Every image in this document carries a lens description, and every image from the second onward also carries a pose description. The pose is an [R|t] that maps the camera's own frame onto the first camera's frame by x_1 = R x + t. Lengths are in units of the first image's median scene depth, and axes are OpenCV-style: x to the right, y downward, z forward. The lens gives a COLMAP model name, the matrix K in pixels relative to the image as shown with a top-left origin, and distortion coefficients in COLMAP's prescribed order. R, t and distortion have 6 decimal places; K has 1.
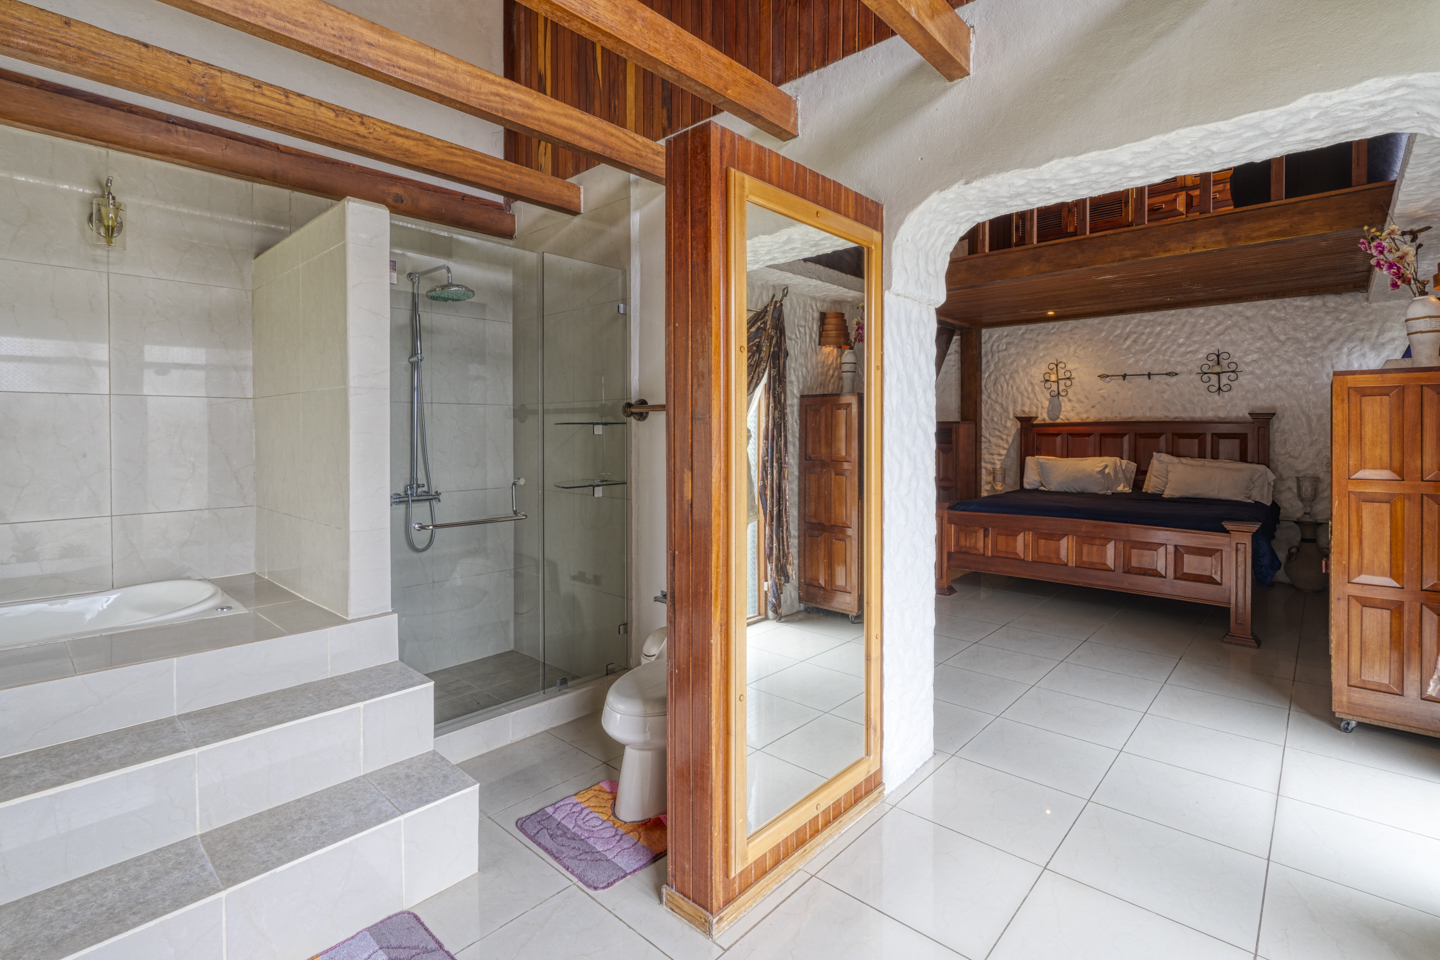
lens RADIAL K [[669.9, 0, 726.7], [0, 669.9, 434.6], [0, 0, 1]] dist [-0.008610, 0.003229]
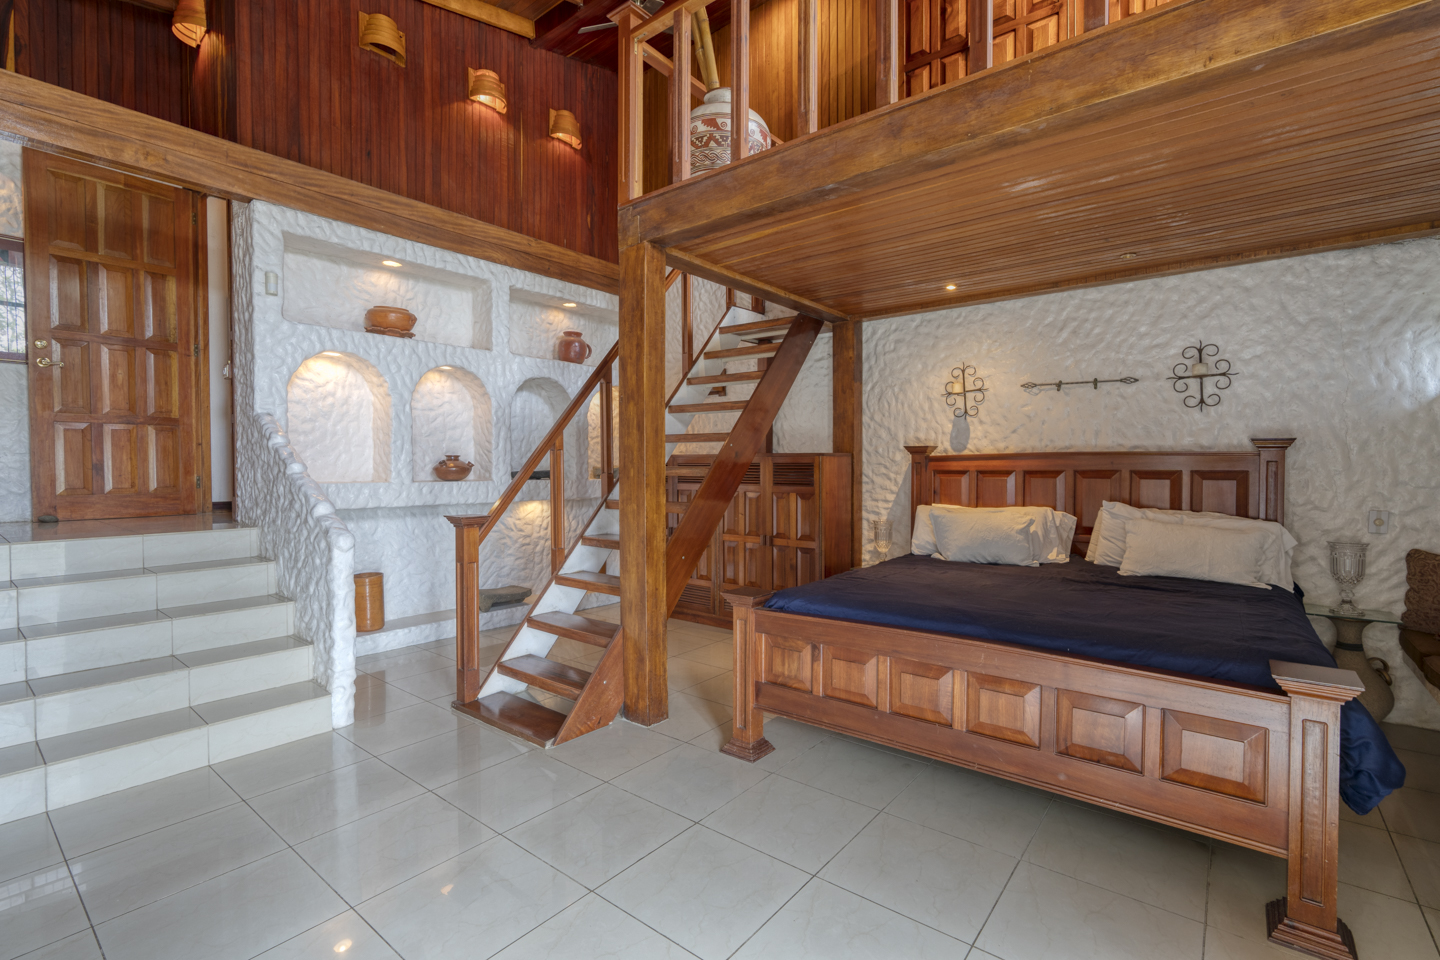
lens RADIAL K [[669.9, 0, 712.4], [0, 669.9, 476.2], [0, 0, 1]] dist [-0.008610, 0.003229]
pose [[0.998170, -0.000936, 0.060471, 0.238856], [0.000400, 0.999960, 0.008885, -0.002837], [-0.060477, -0.008845, 0.998130, 0.404028]]
